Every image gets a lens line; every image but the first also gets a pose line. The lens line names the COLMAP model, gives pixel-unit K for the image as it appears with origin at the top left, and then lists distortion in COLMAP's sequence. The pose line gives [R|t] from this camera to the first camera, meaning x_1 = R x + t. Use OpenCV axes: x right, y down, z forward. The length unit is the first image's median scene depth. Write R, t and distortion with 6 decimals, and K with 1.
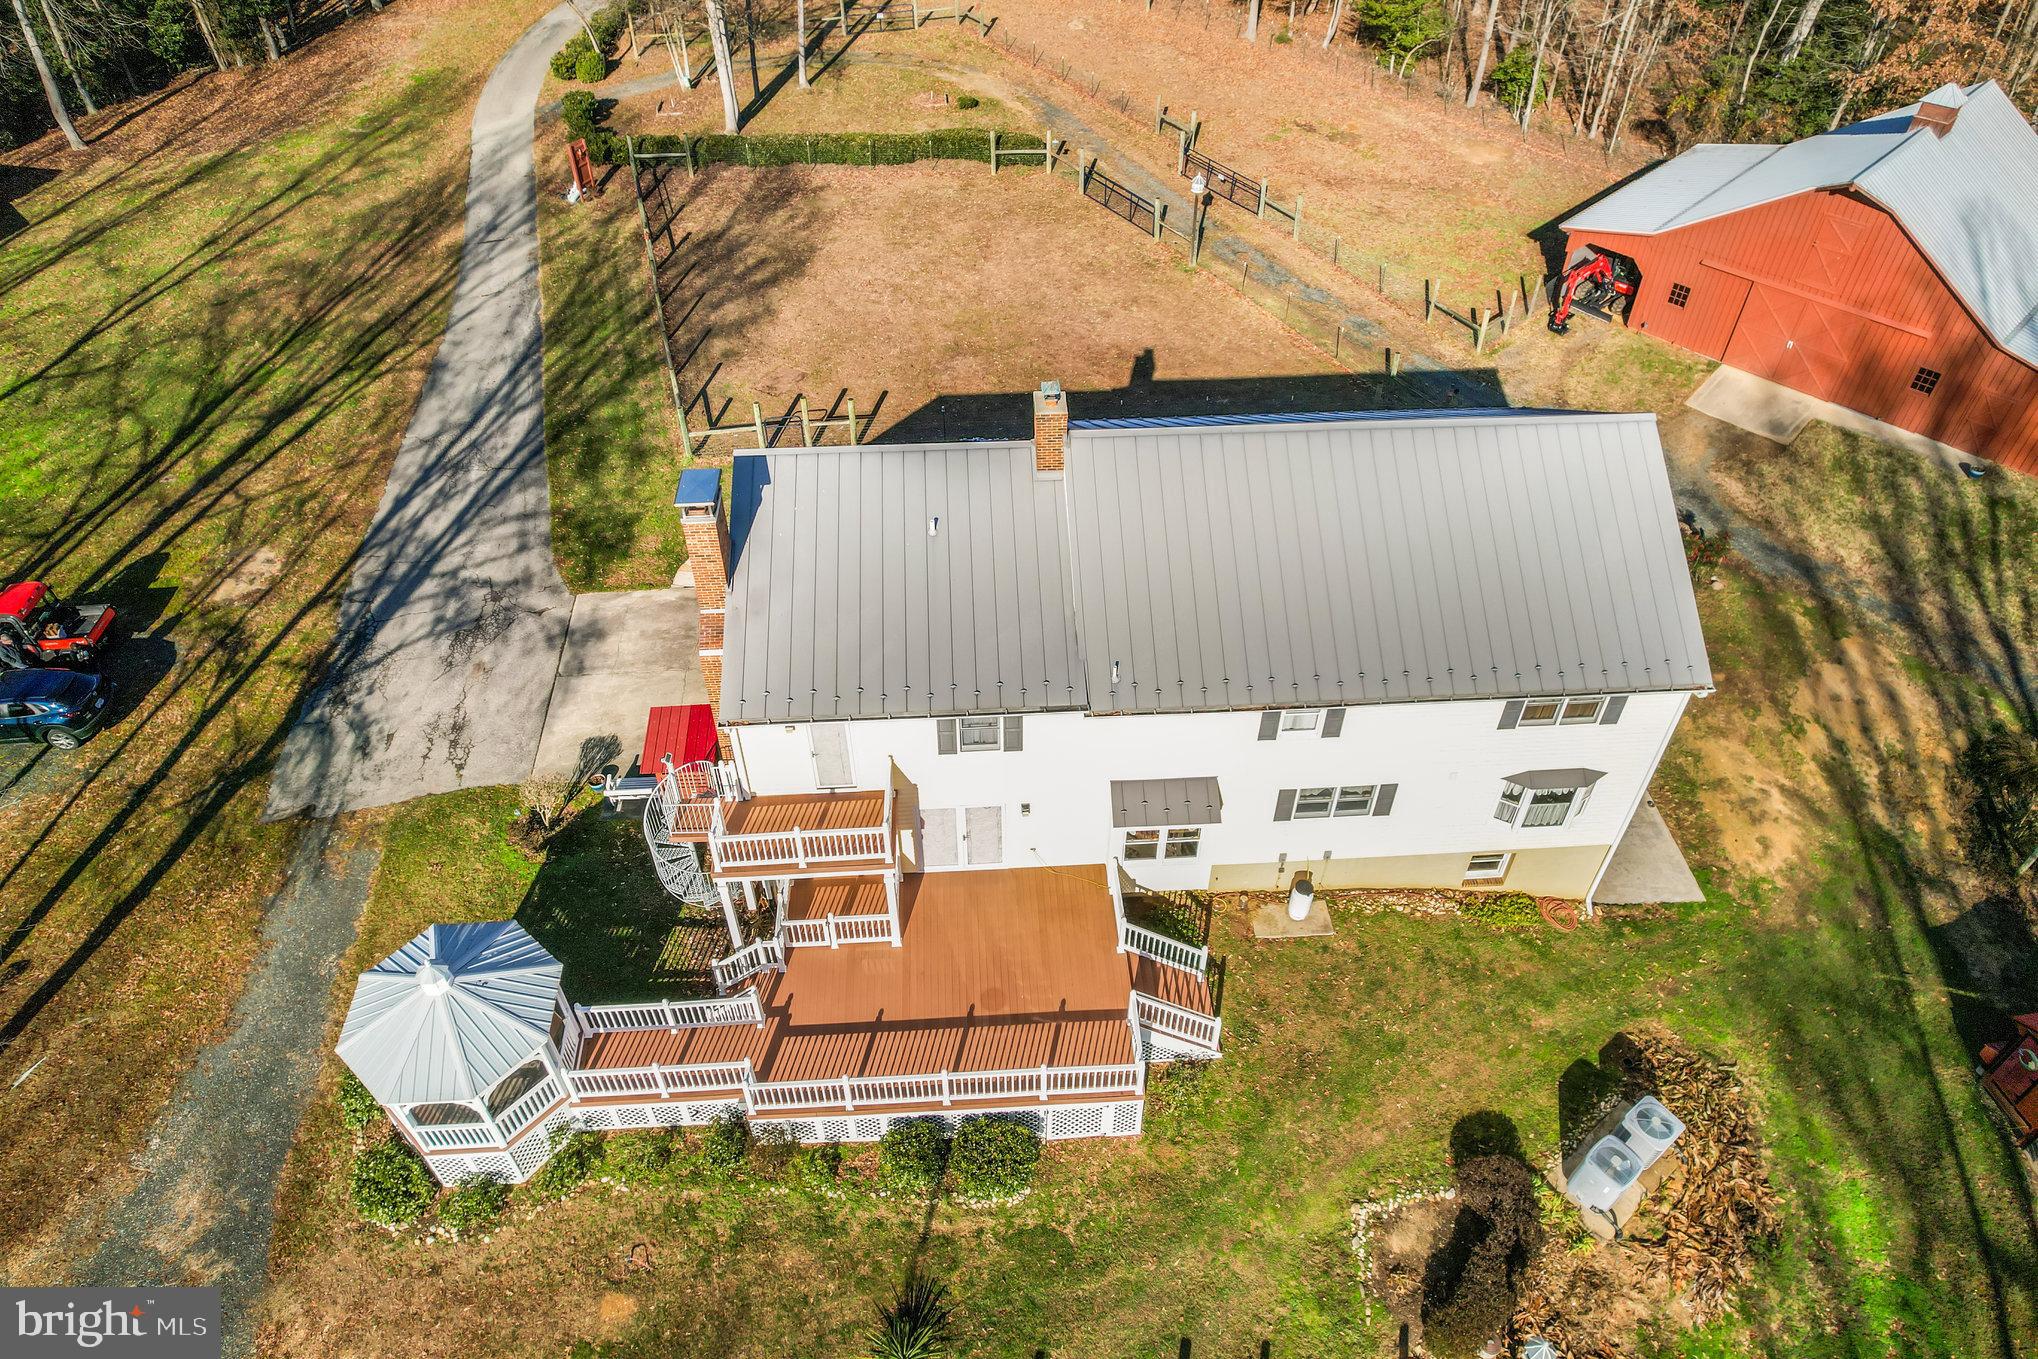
lens RADIAL K [[1336.4, 0, 1025.2], [0, 1336.4, 675.4], [0, 0, 1]] dist [-0.085681, 0.082873]
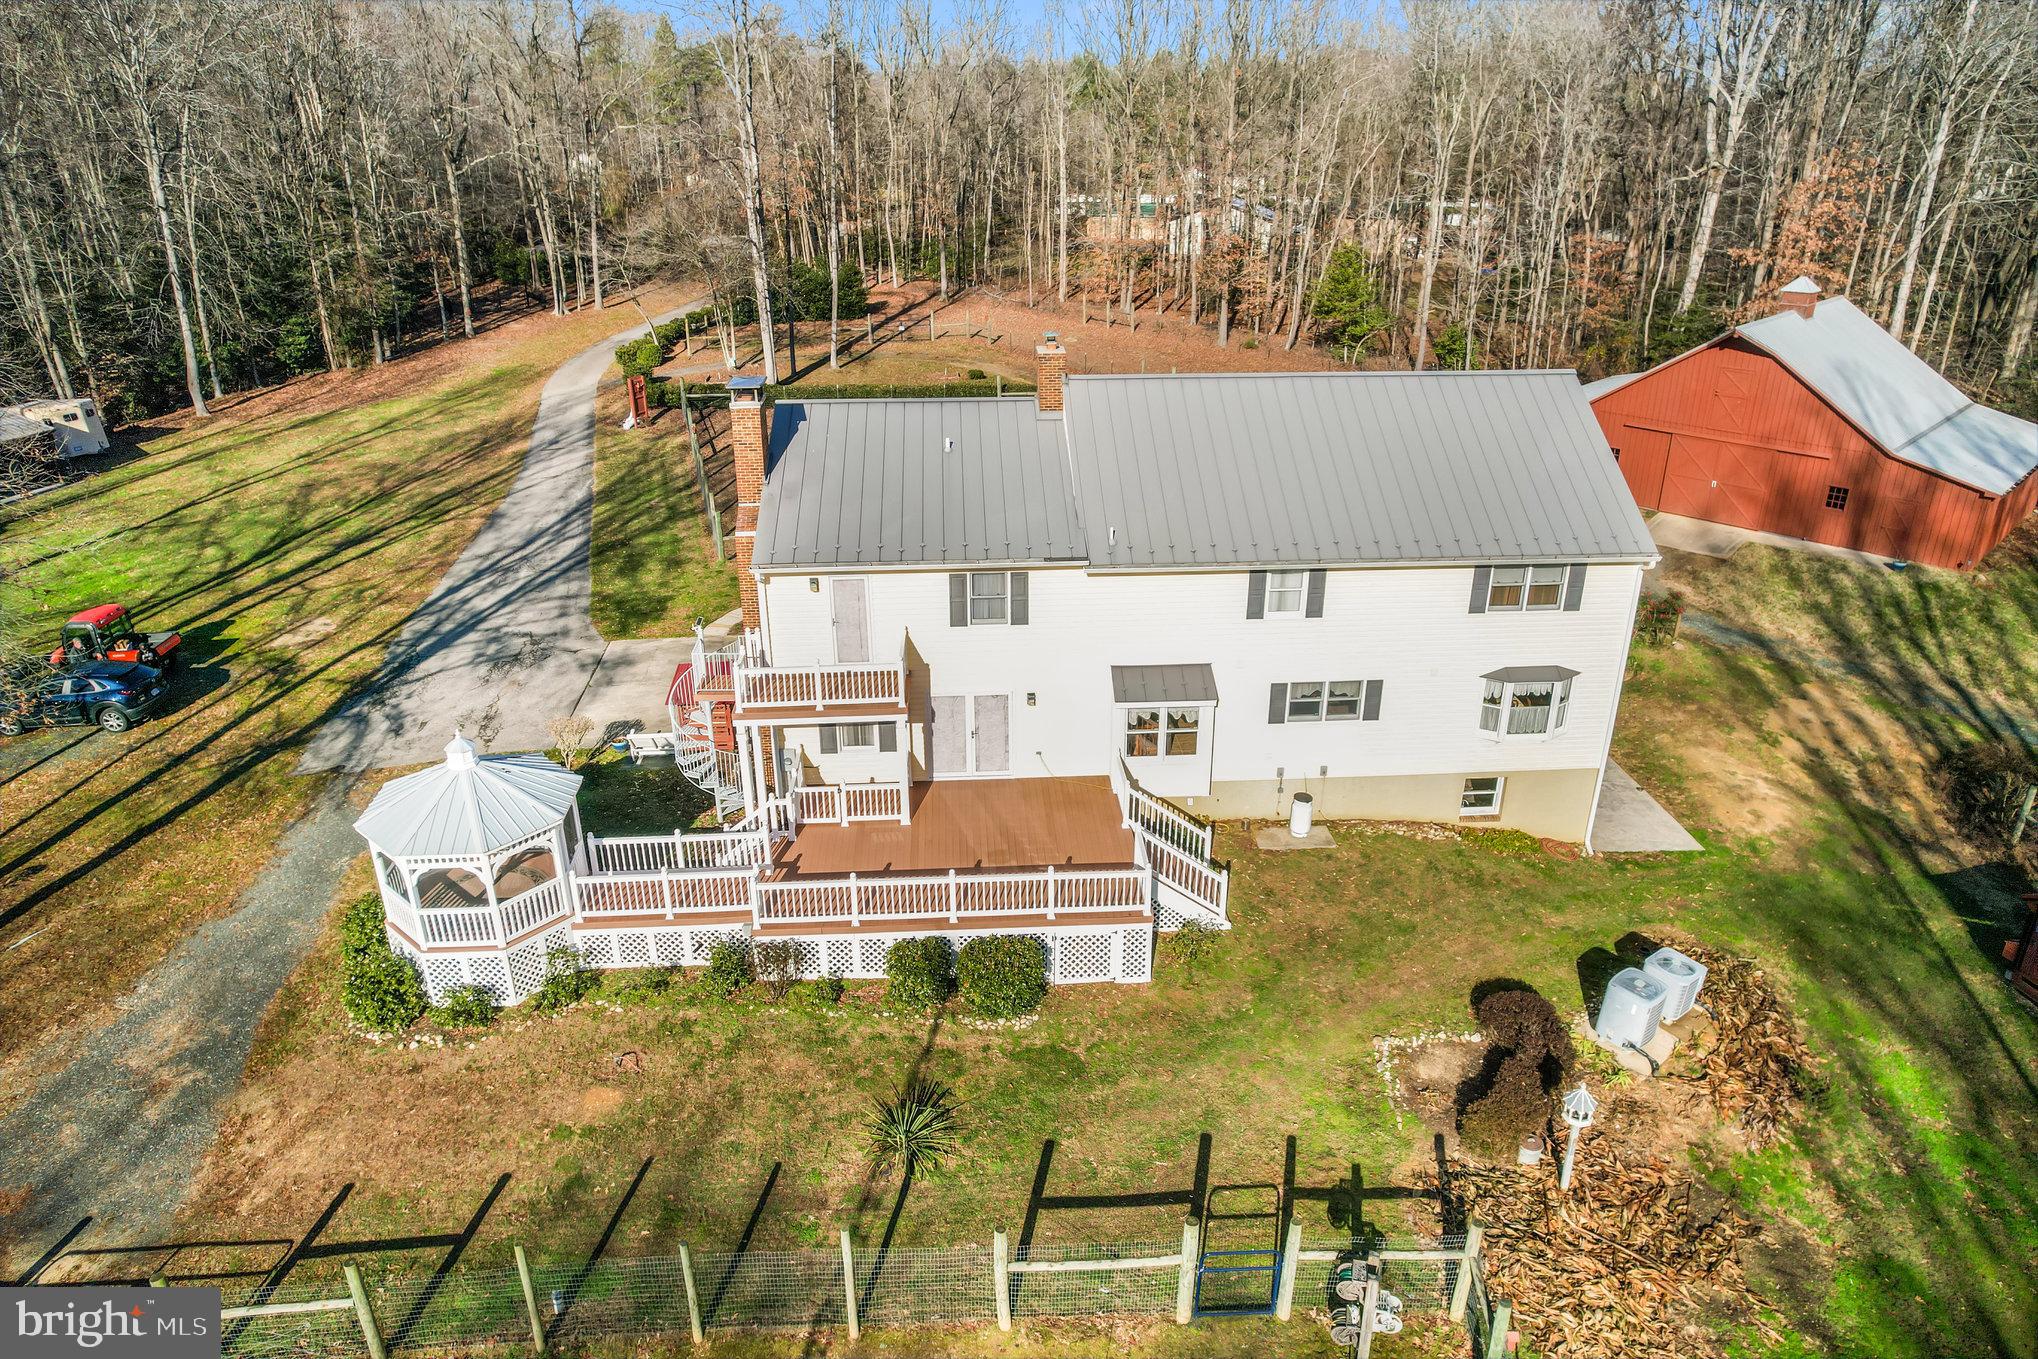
lens RADIAL K [[1331.7, 0, 1025.9], [0, 1331.7, 638.5], [0, 0, 1]] dist [-0.085014, 0.076956]
pose [[0.999993, -0.003753, -0.000417, -0.003281], [0.003375, 0.937856, -0.347007, 0.397272], [0.001694, 0.347003, 0.937862, -0.001793]]
